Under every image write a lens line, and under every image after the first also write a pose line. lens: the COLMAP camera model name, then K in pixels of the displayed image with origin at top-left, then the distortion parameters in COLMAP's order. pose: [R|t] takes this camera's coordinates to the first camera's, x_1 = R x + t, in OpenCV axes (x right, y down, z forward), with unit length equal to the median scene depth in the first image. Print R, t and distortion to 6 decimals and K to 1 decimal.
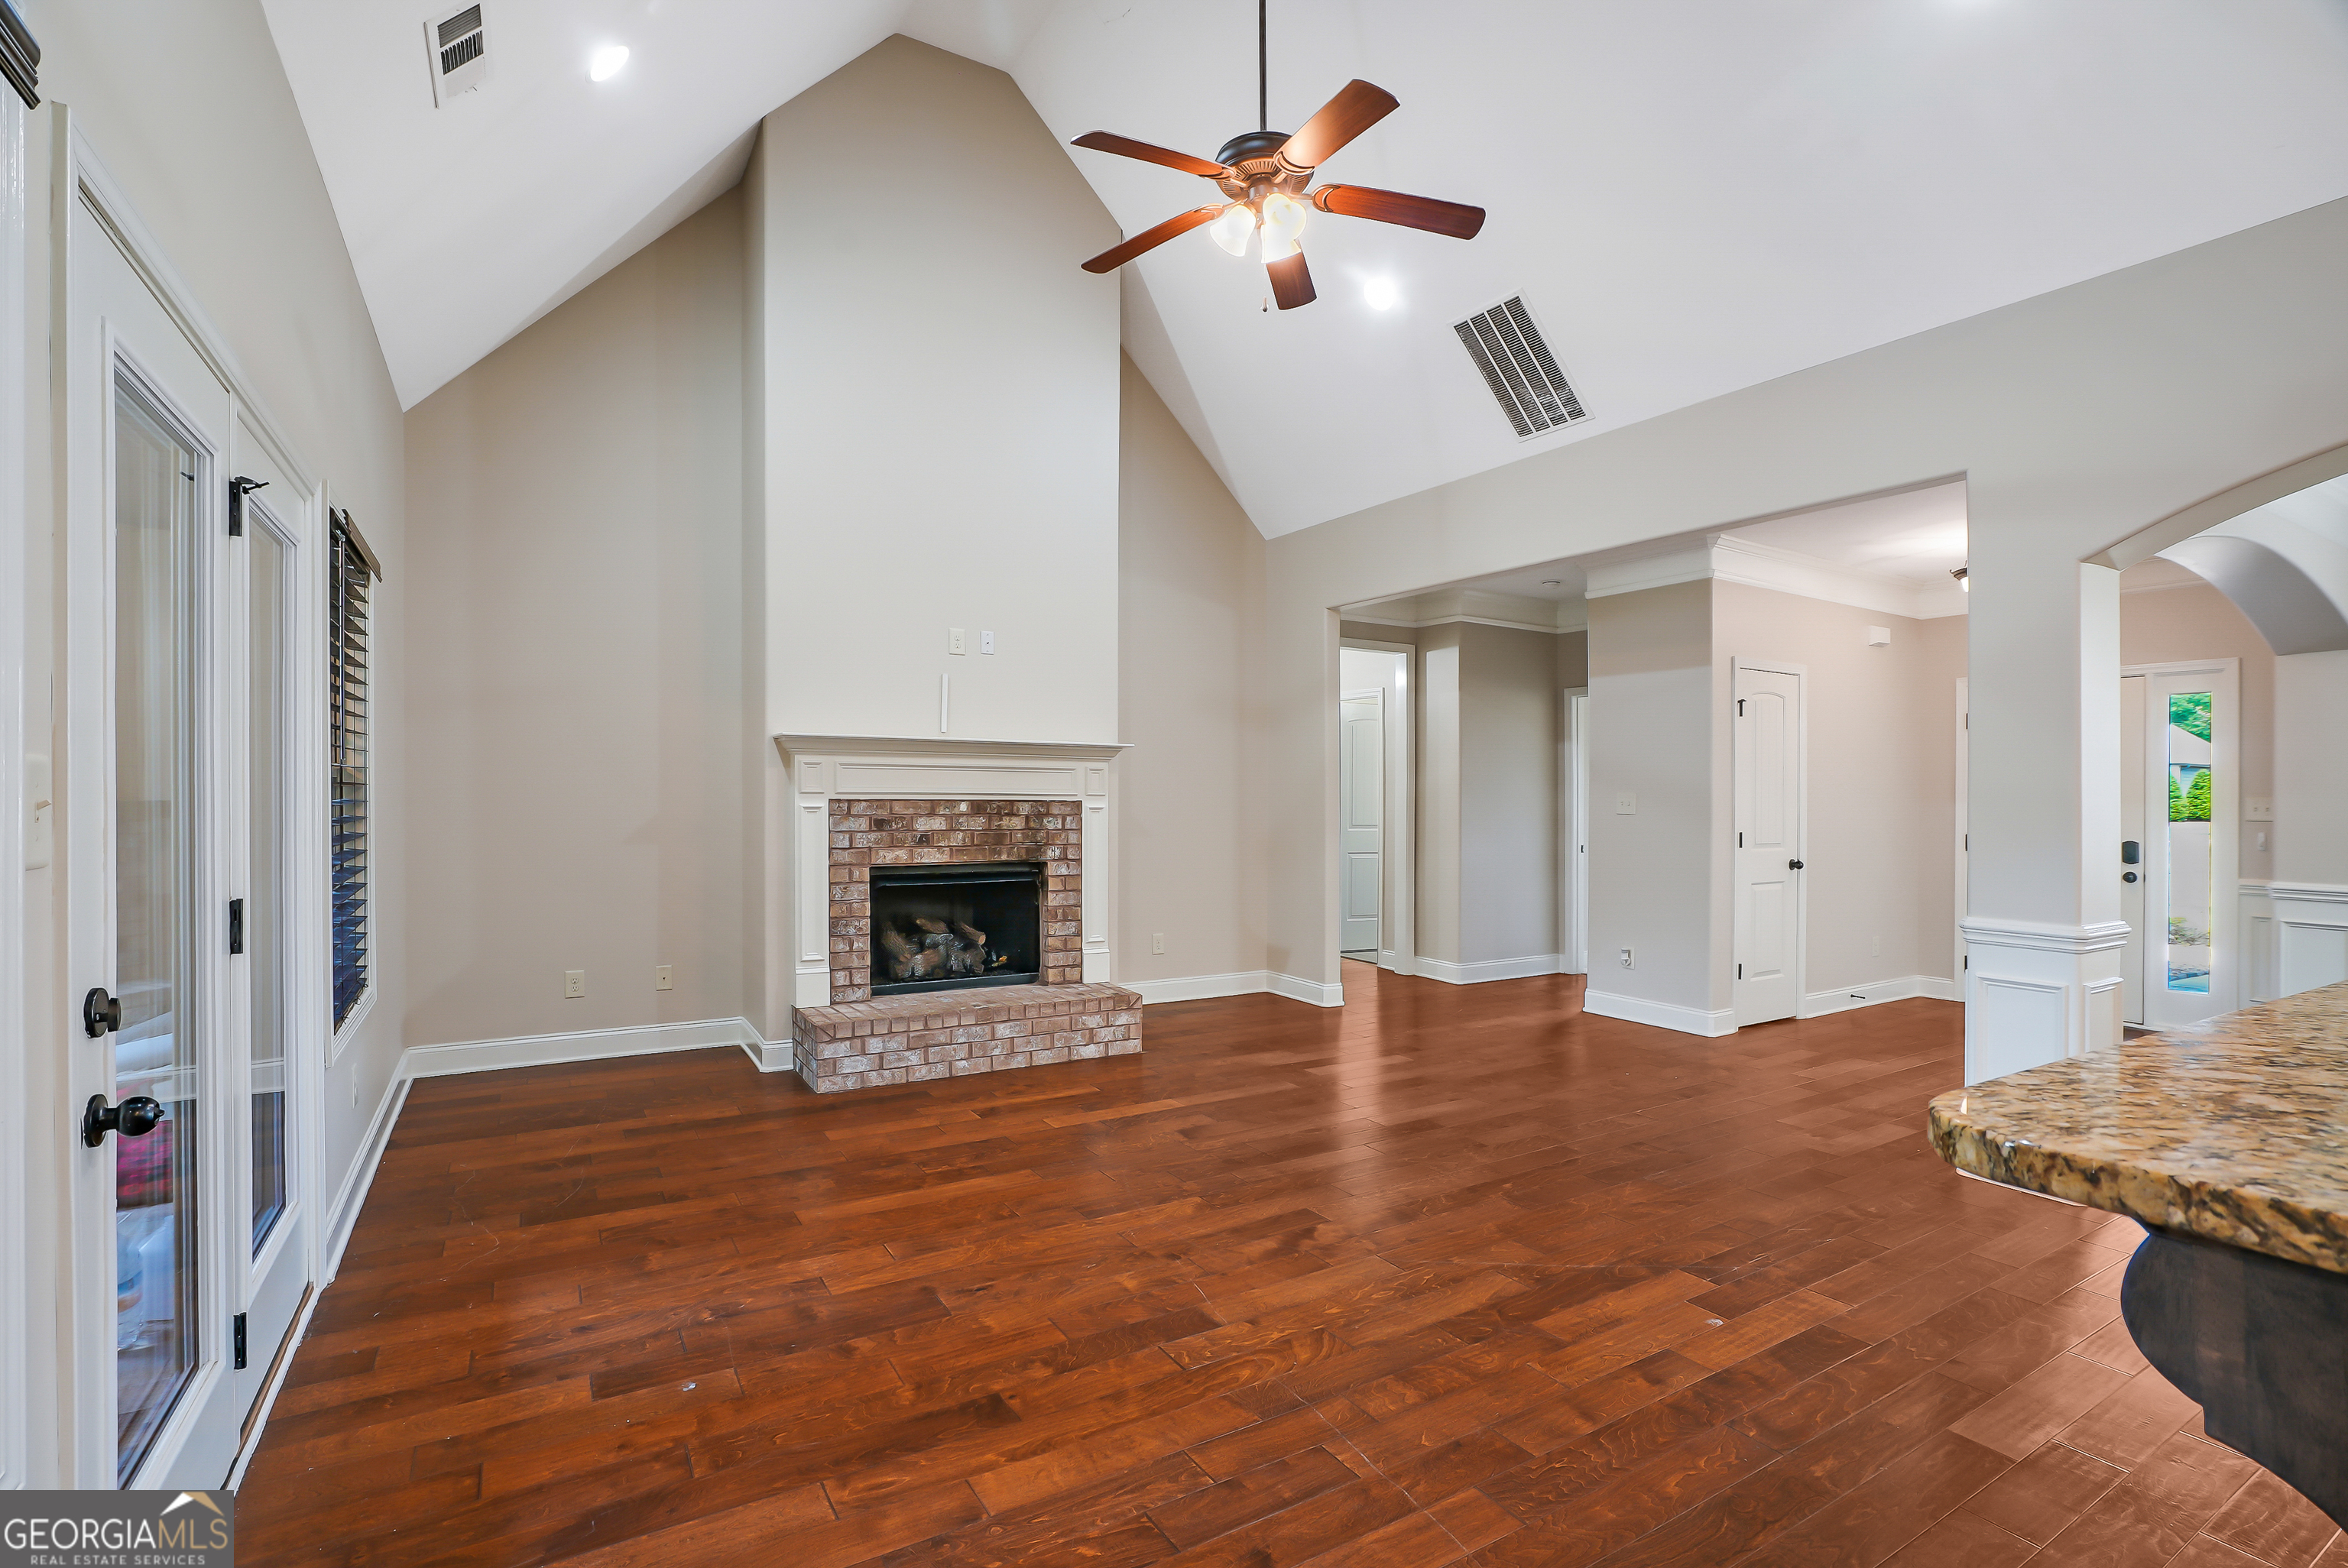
lens RADIAL K [[1079.8, 0, 1176.8], [0, 1079.8, 774.0], [0, 0, 1]] dist [-0.043912, 0.013269]
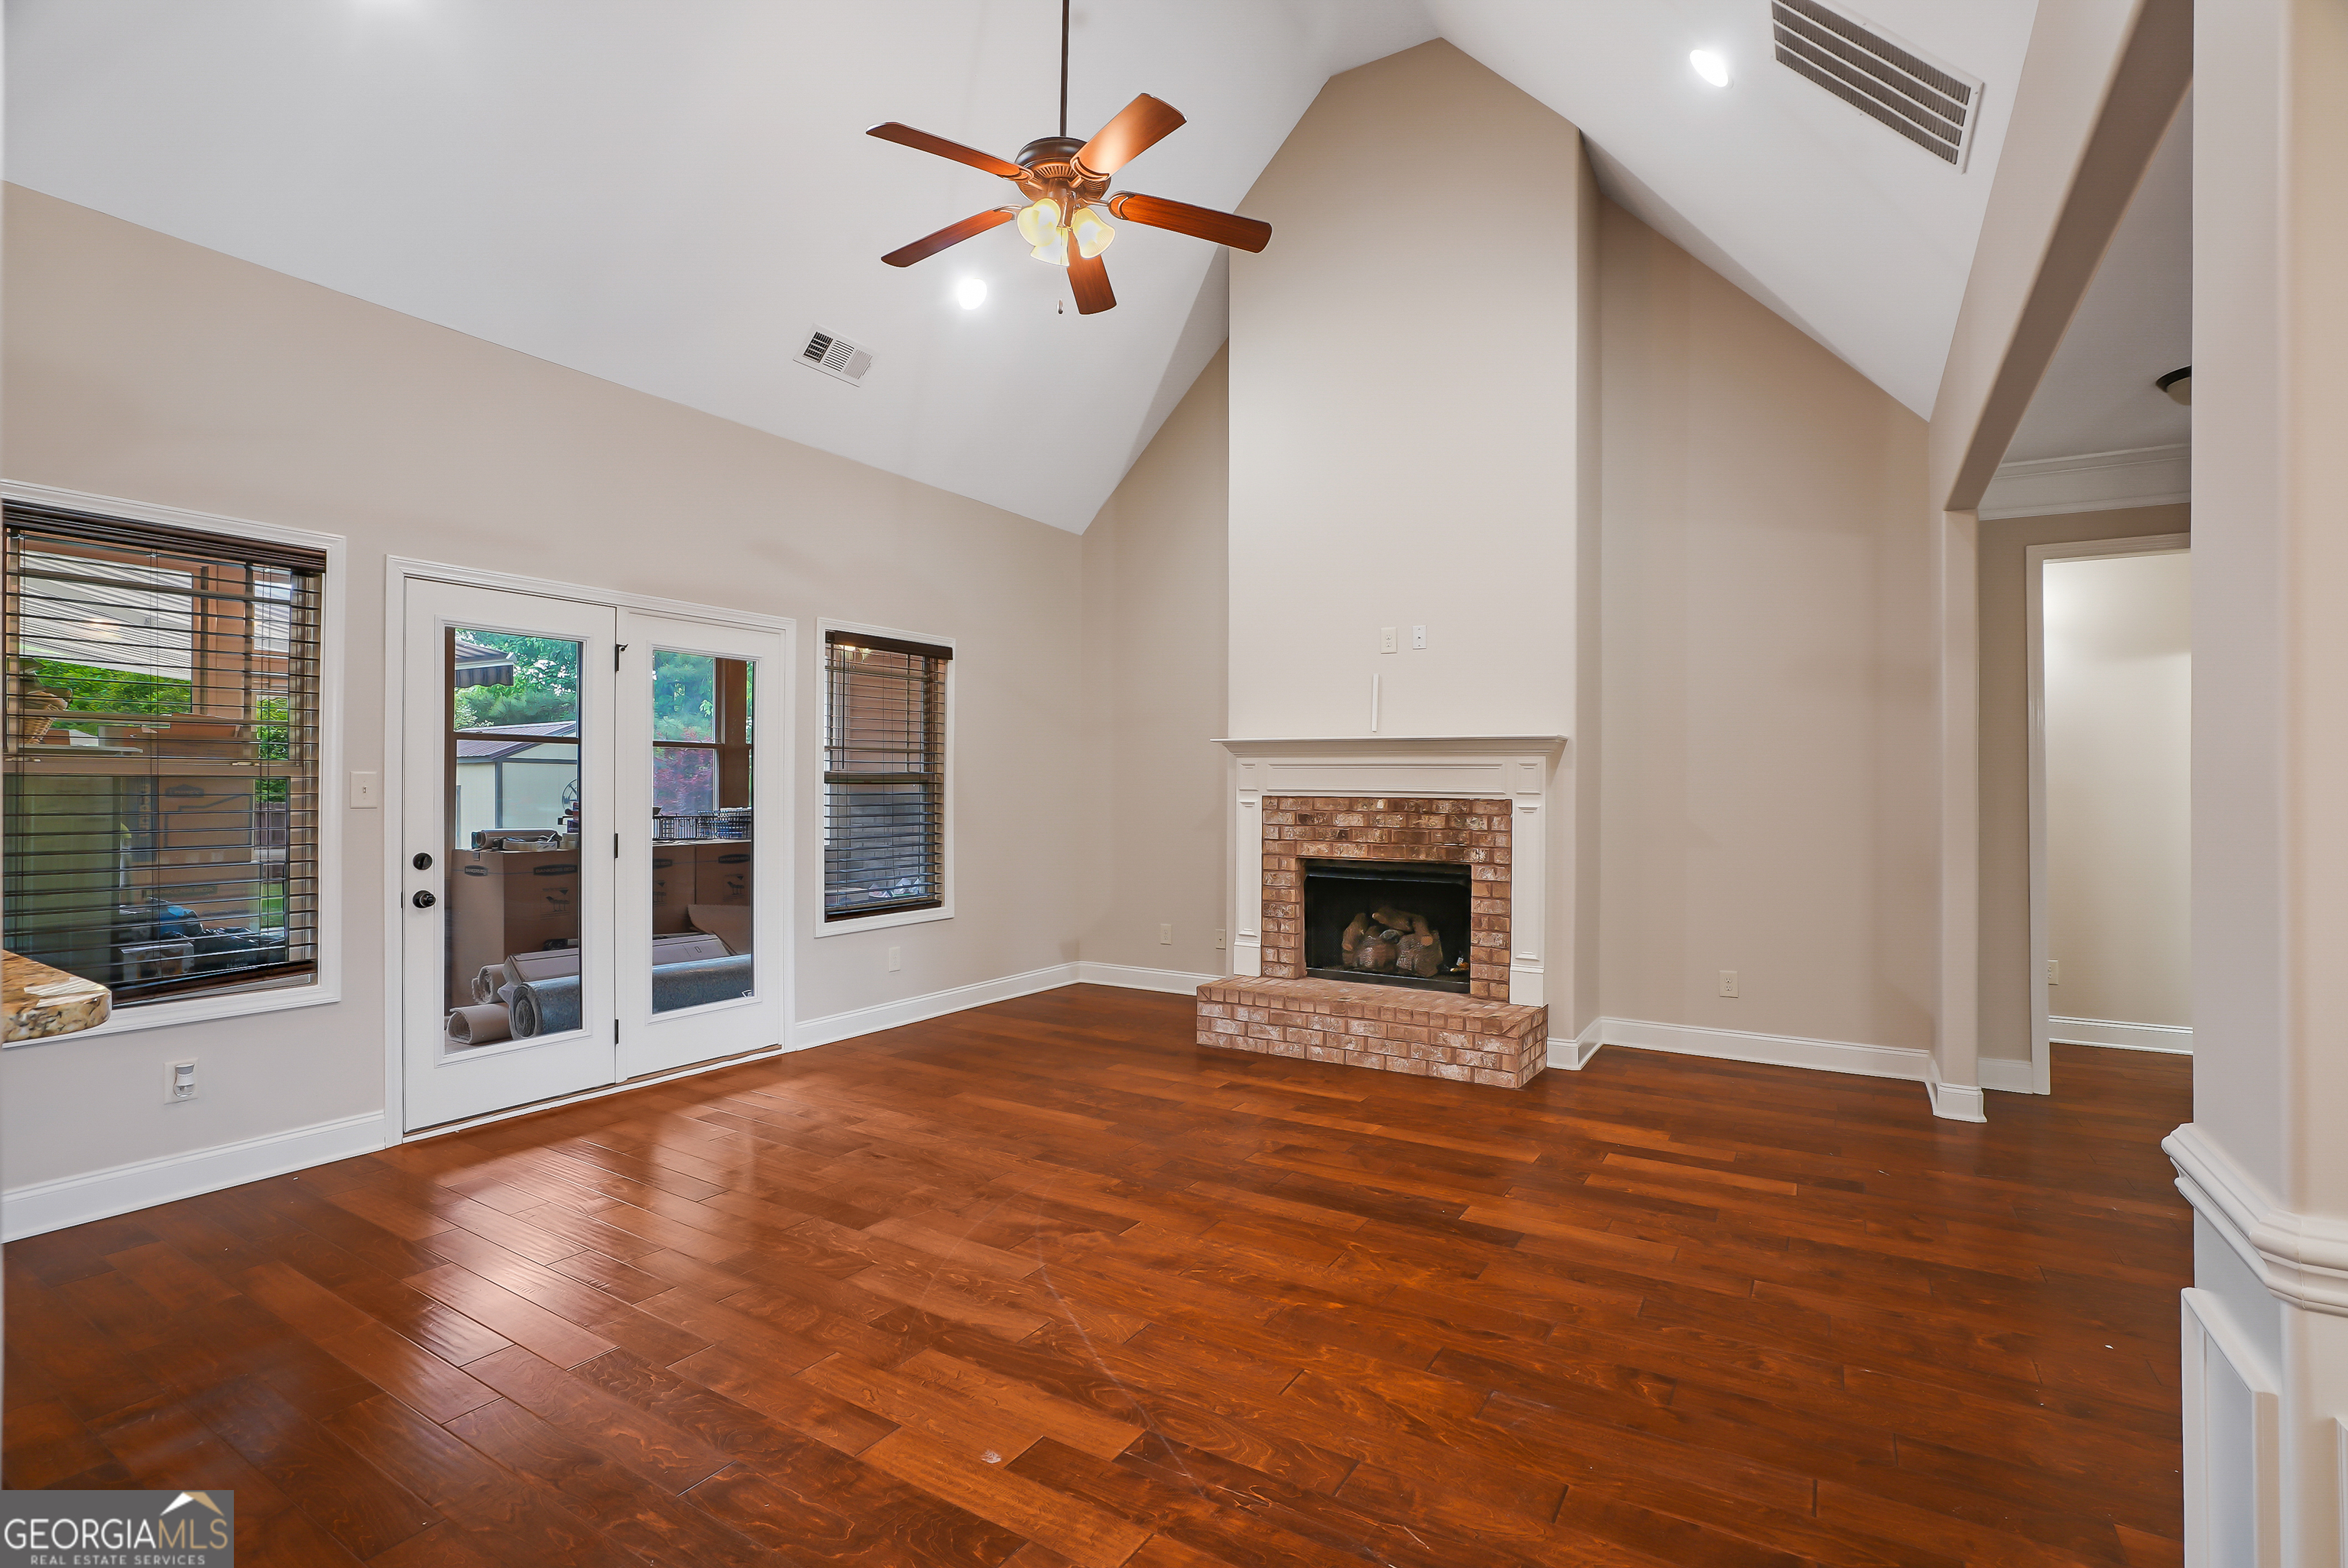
lens RADIAL K [[1079.8, 0, 1190.2], [0, 1079.8, 789.8], [0, 0, 1]] dist [-0.043912, 0.013269]
pose [[0.475397, -0.003550, -0.879764, 0.657068], [0.011434, 0.999932, 0.002144, 0.013747], [0.879697, -0.011079, 0.475406, 0.395574]]
